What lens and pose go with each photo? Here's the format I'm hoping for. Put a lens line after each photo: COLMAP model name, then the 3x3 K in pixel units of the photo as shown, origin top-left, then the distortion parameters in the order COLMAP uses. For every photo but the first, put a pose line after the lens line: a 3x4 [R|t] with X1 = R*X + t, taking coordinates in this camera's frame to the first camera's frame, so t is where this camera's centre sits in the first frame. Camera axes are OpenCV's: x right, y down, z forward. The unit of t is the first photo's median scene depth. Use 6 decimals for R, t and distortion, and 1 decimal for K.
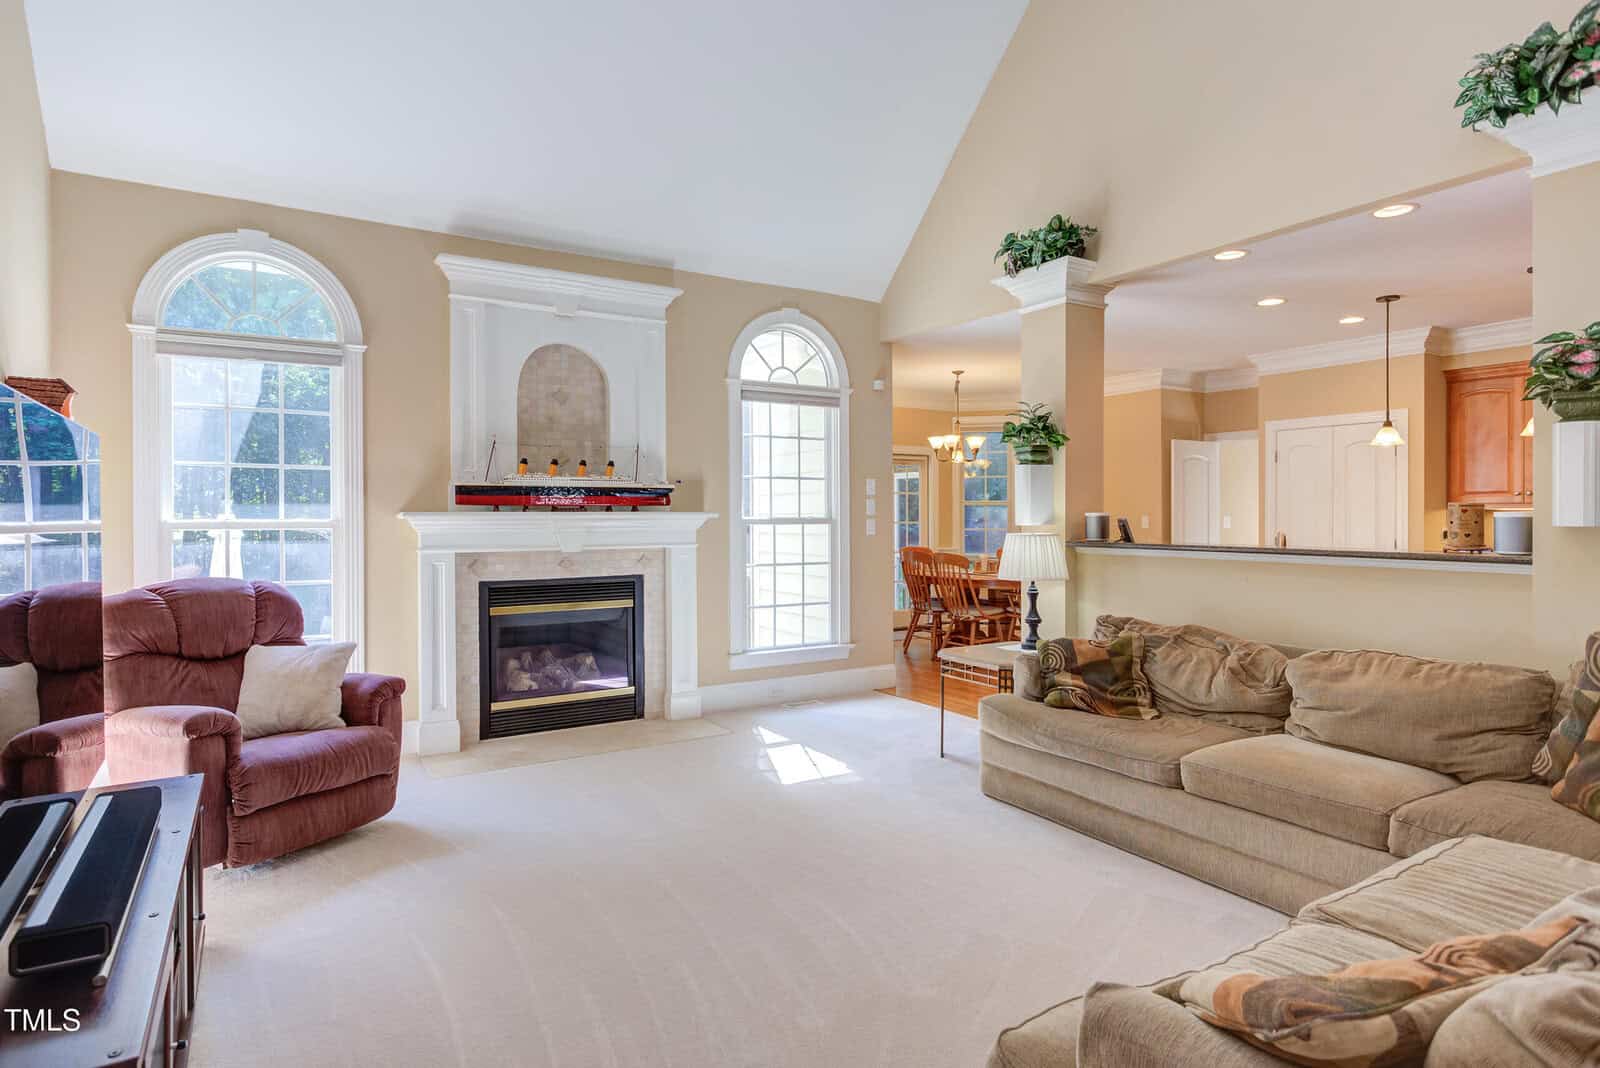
lens RADIAL K [[879.0, 0, 803.6], [0, 879.0, 521.0], [0, 0, 1]] dist [-0.000167, -0.000157]
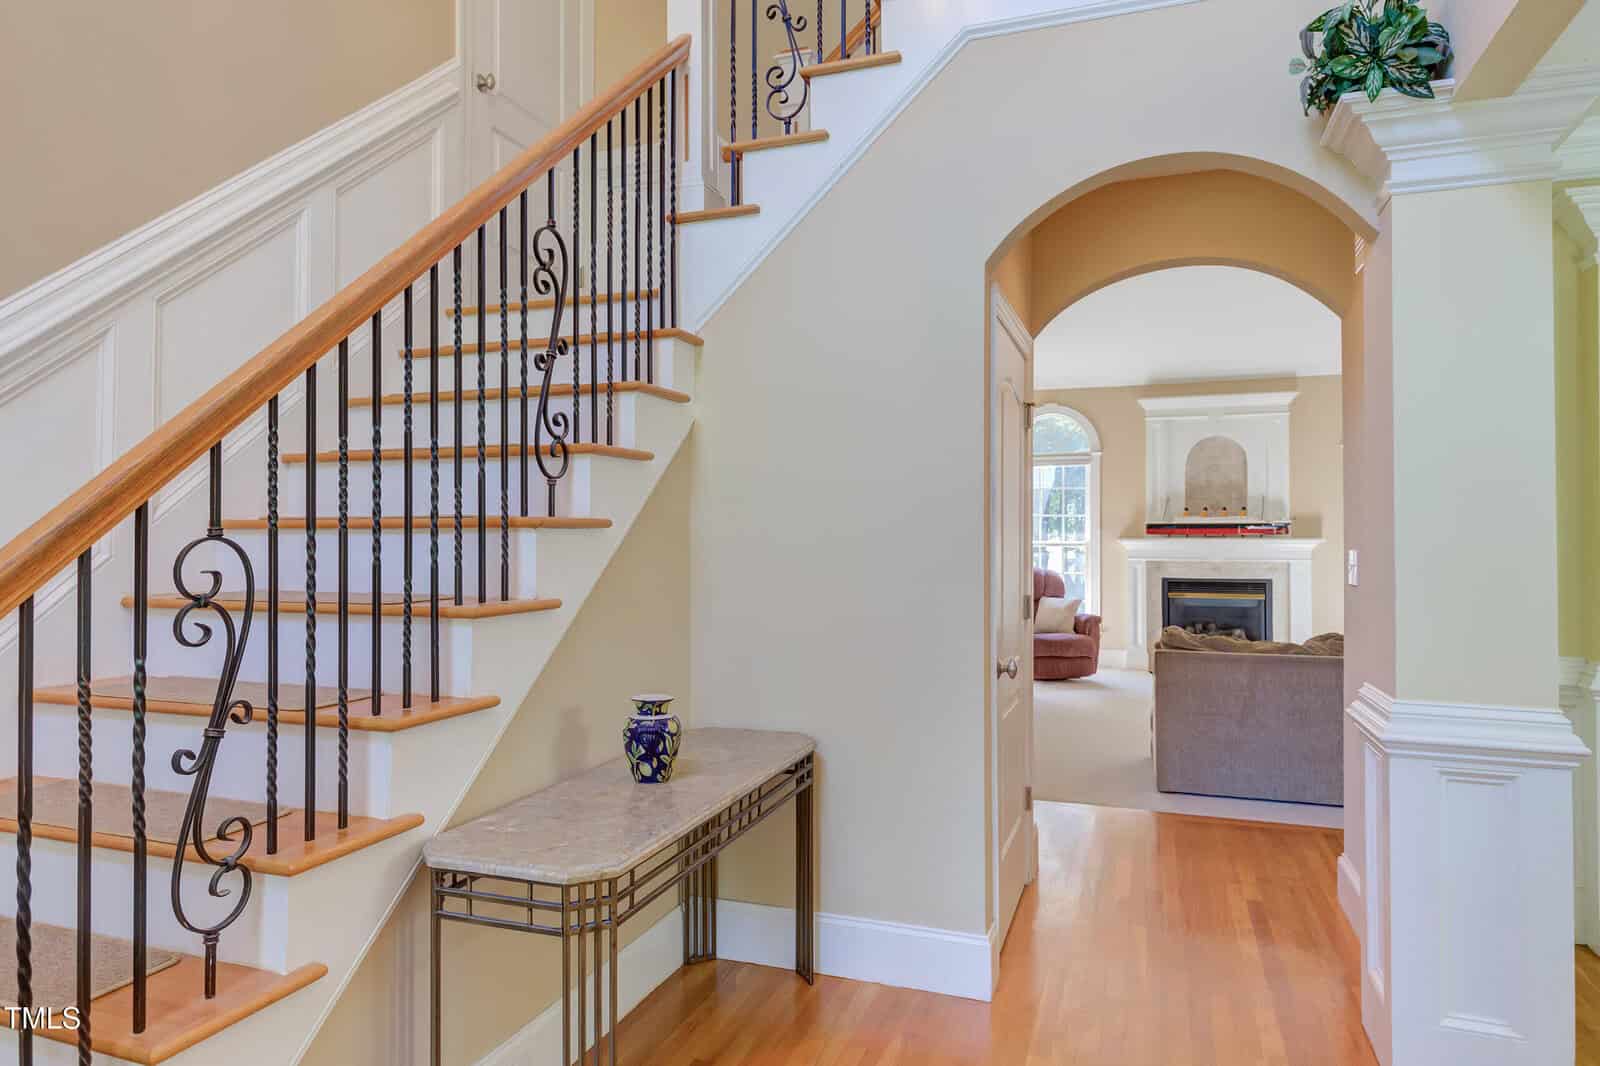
lens RADIAL K [[1001.5, 0, 791.0], [0, 1001.5, 525.5], [0, 0, 1]] dist [0.048783, -0.000331]
pose [[0.620860, -0.006985, -0.783890, 0.752288], [-0.008543, 0.999841, -0.015676, 0.002045], [0.783875, 0.016430, 0.620702, -0.840340]]
